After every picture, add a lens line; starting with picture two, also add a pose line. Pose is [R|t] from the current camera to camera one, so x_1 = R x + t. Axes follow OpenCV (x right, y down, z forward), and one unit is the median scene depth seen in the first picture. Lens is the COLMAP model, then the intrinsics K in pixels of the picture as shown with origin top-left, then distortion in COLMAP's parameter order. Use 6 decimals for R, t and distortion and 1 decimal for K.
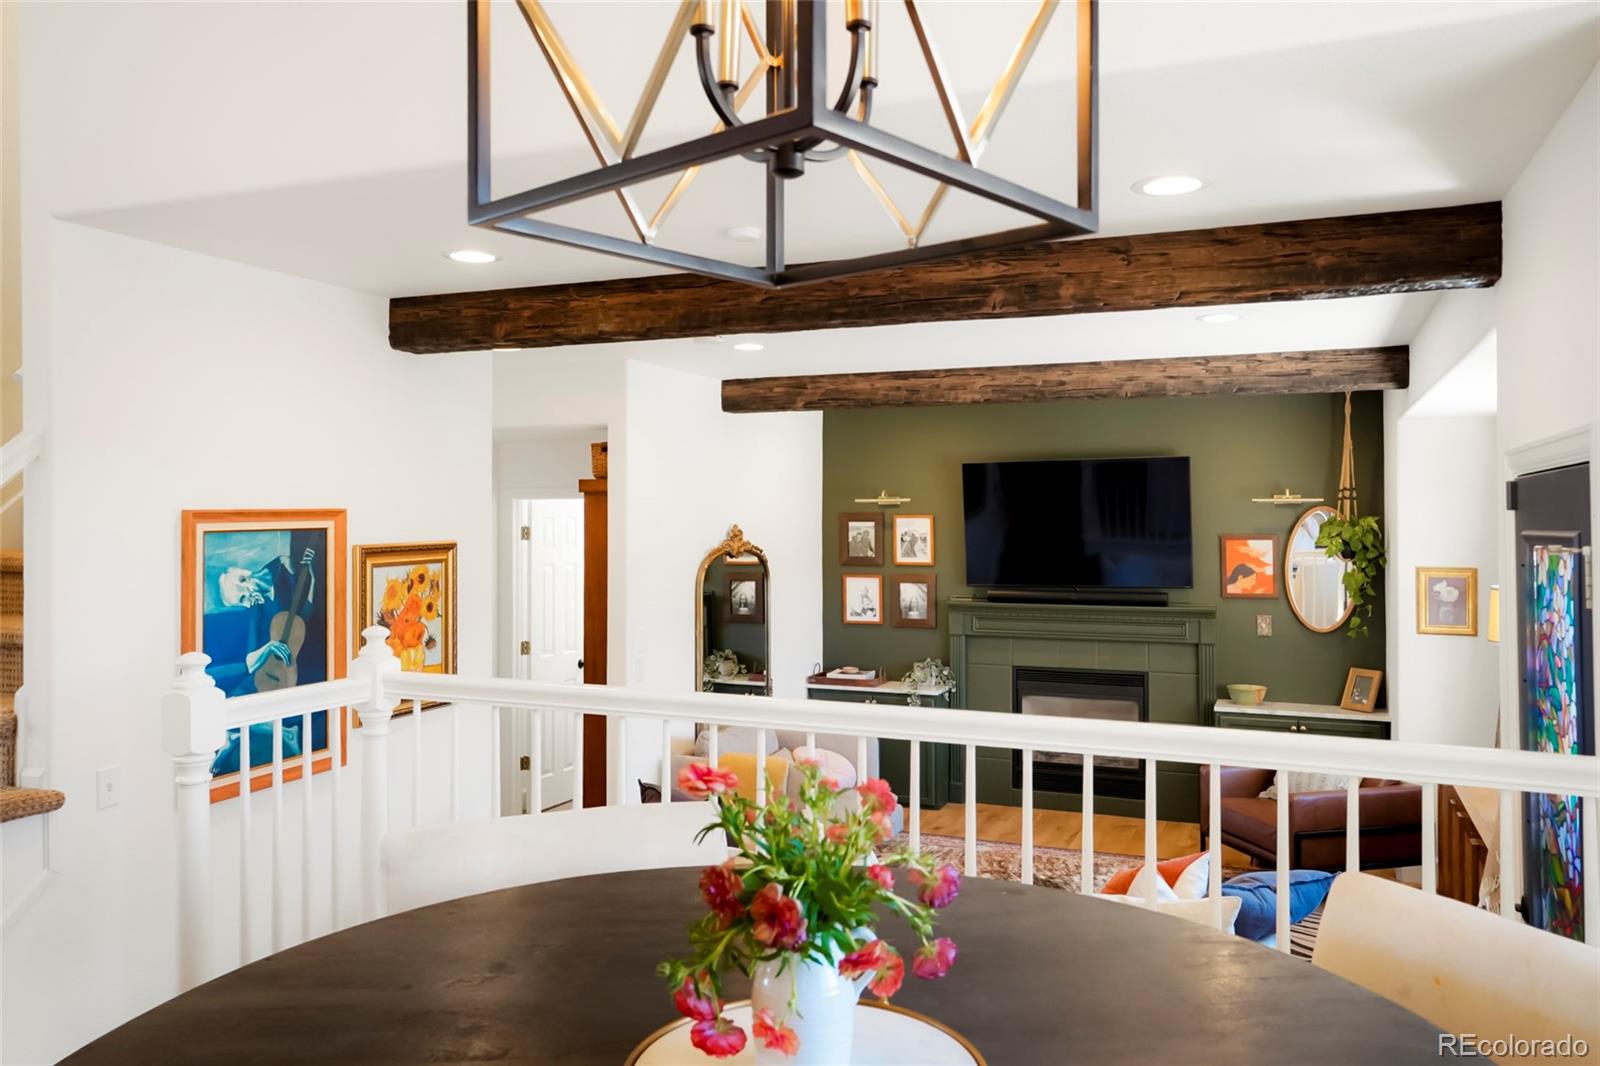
lens RADIAL K [[1178.9, 0, 713.5], [0, 1178.9, 492.4], [0, 0, 1]] dist [-0.000381, 0.022826]
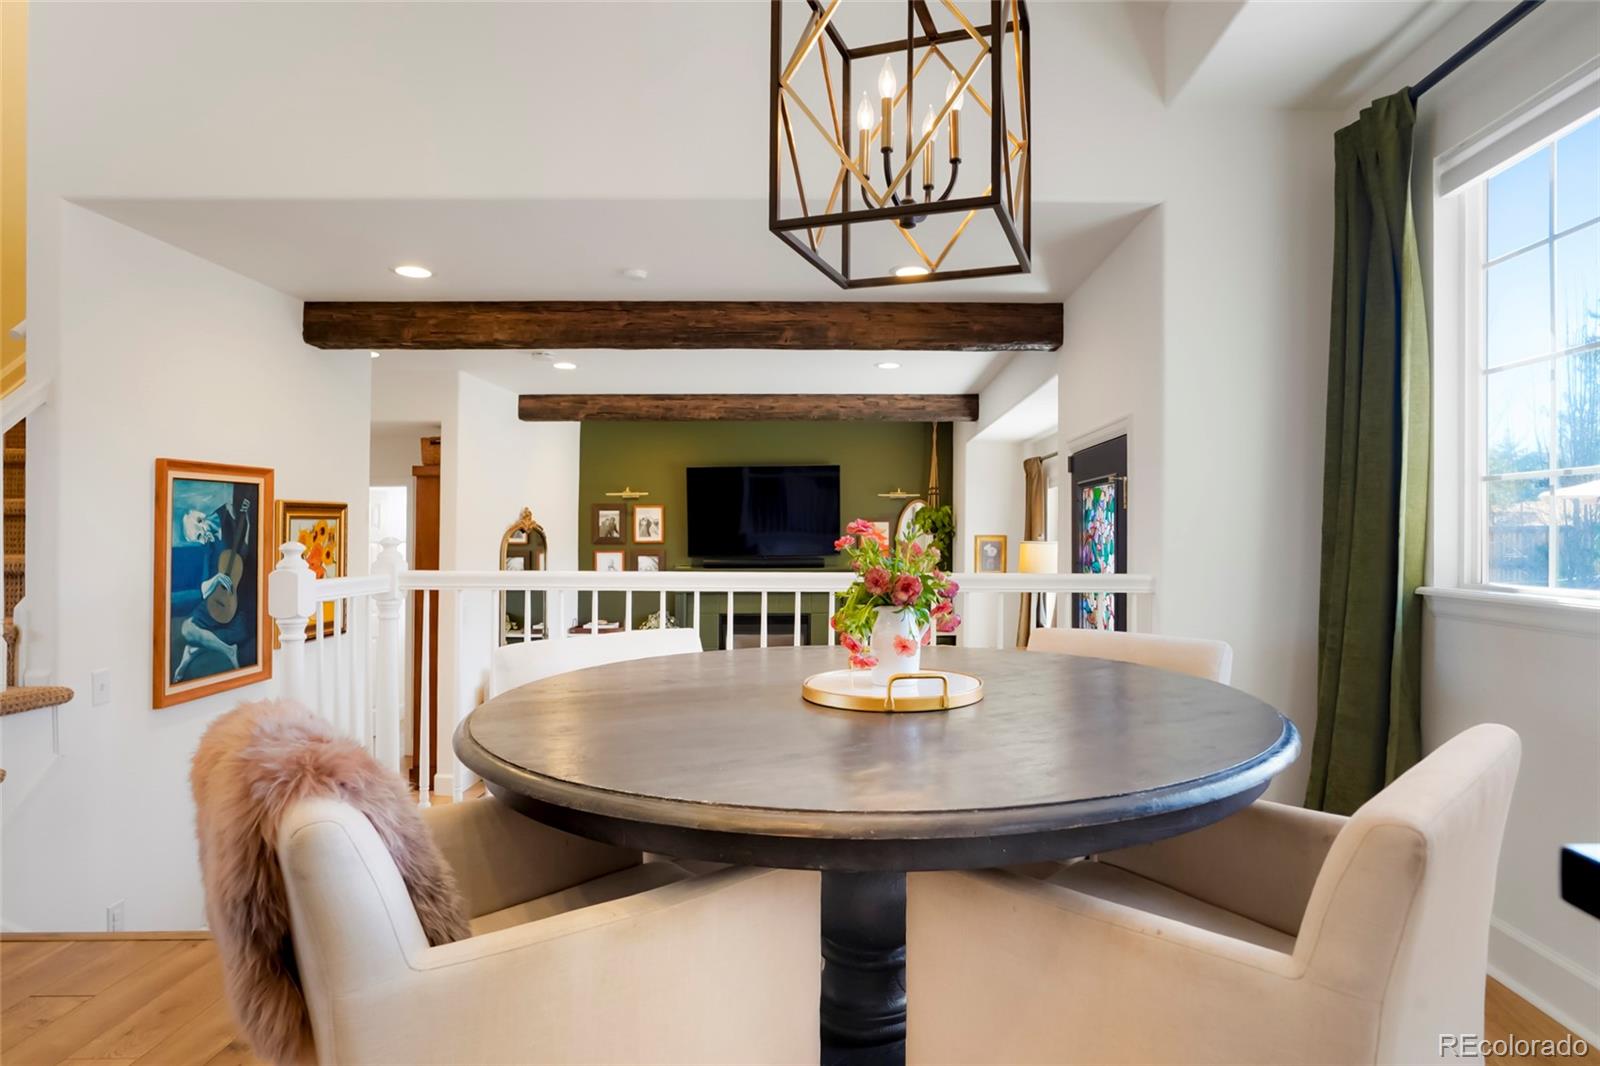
lens RADIAL K [[930.9, 0, 795.9], [0, 930.9, 528.3], [0, 0, 1]] dist [-0.031748, 0.010540]
pose [[0.919774, 0.001590, 0.392446, -0.149446], [-0.007652, 0.999874, 0.013883, 0.046201], [-0.392375, -0.015772, 0.919670, -0.077222]]
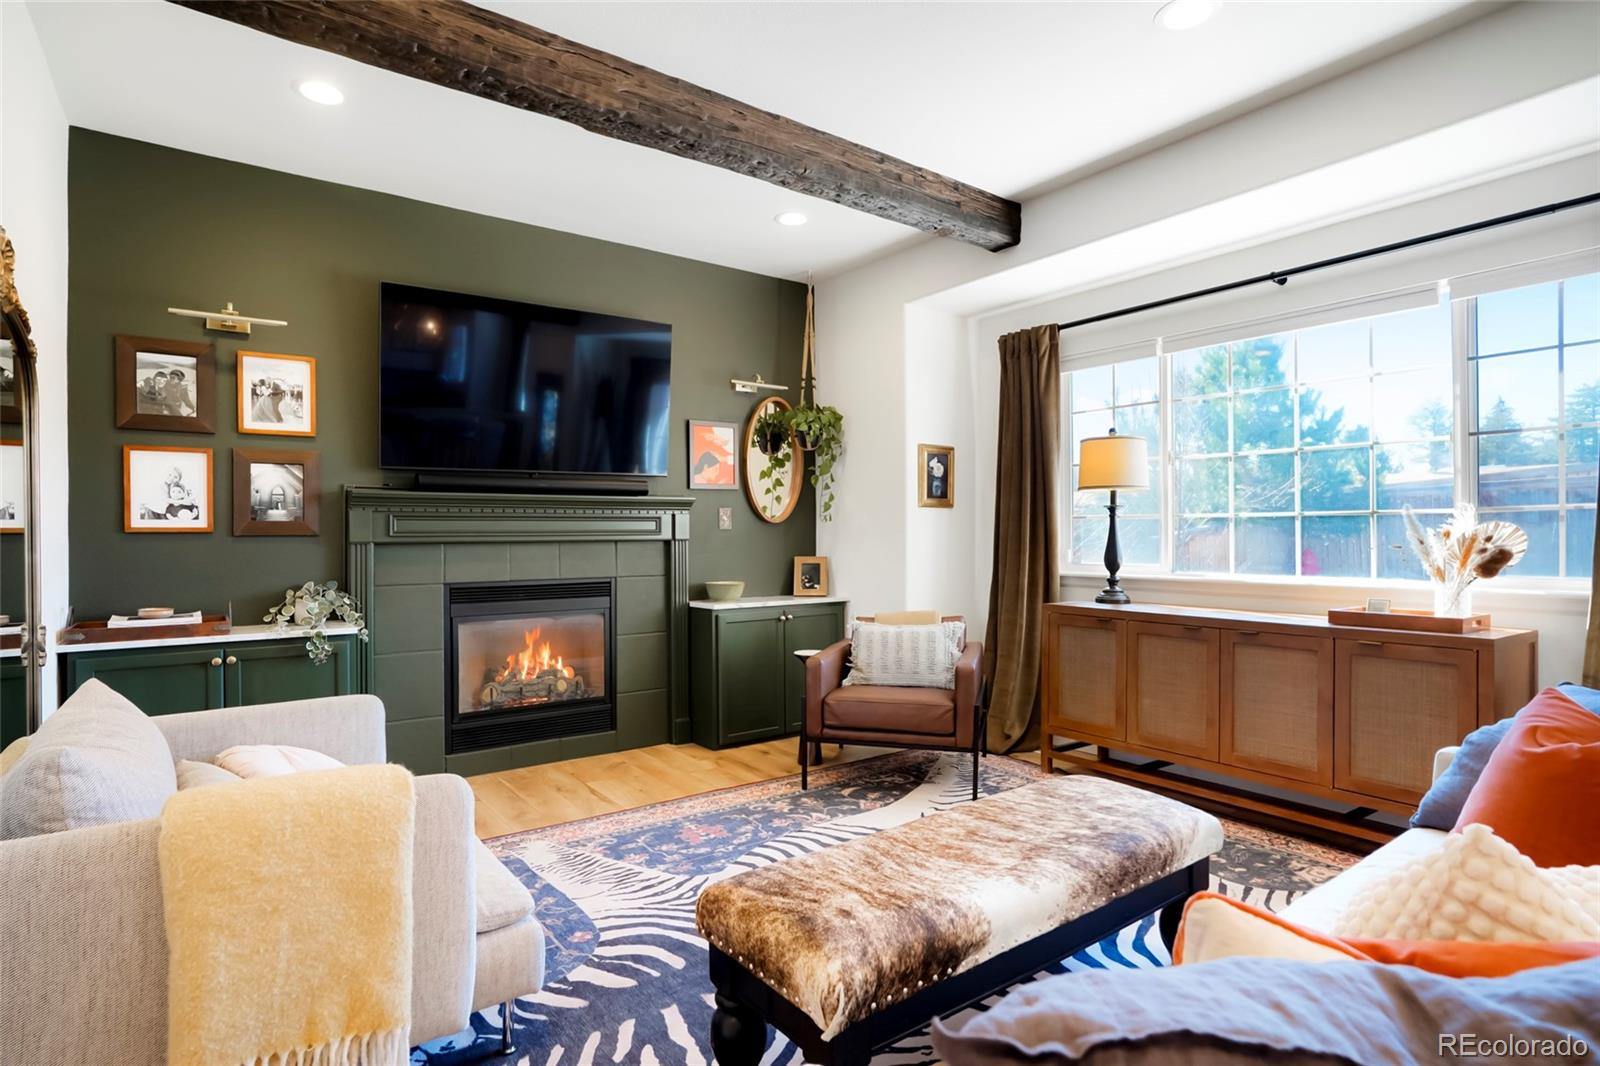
lens RADIAL K [[853.6, 0, 827.8], [0, 853.6, 534.5], [0, 0, 1]] dist [-0.028471, 0.017510]
pose [[0.465850, 0.001509, 0.884863, -0.138758], [-0.018908, 0.999787, 0.008250, 0.166096], [-0.884662, -0.020574, 0.465779, 0.854109]]
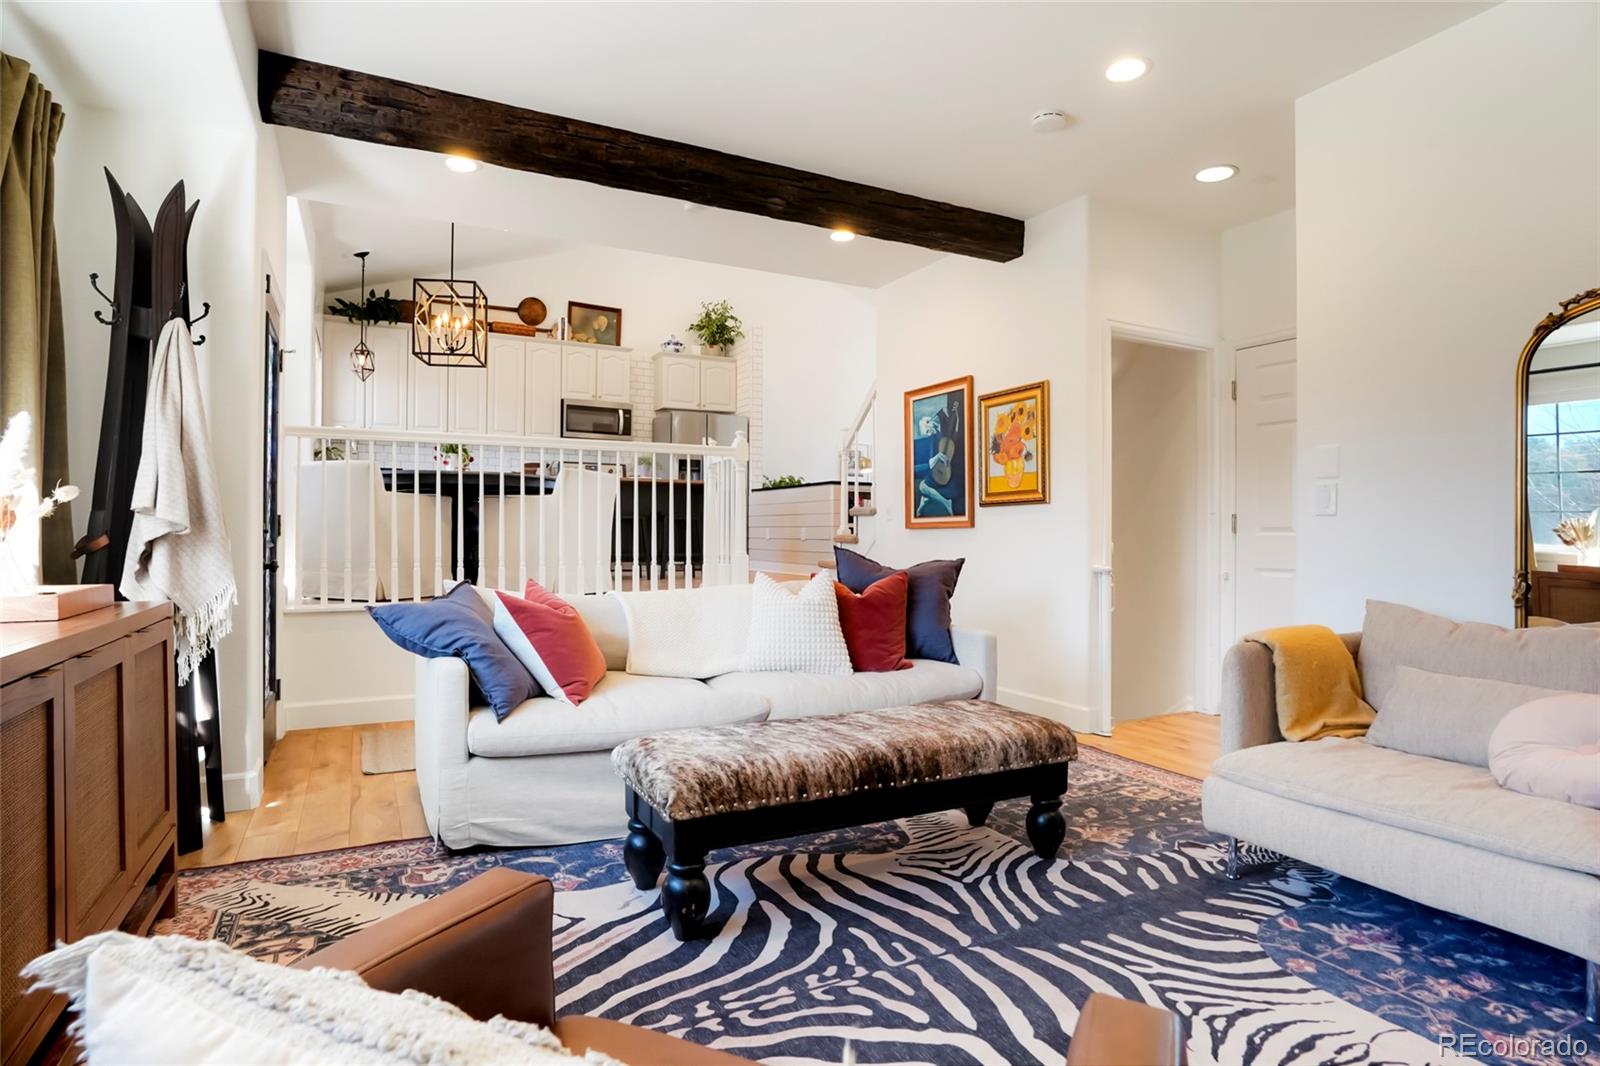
lens RADIAL K [[853.6, 0, 800.9], [0, 853.6, 533.1], [0, 0, 1]] dist [-0.028471, 0.017510]
pose [[-0.612768, 0.000660, -0.790262, 0.636400], [0.014683, 0.999837, -0.010551, 0.198660], [0.790126, -0.018069, -0.612678, 1.238448]]
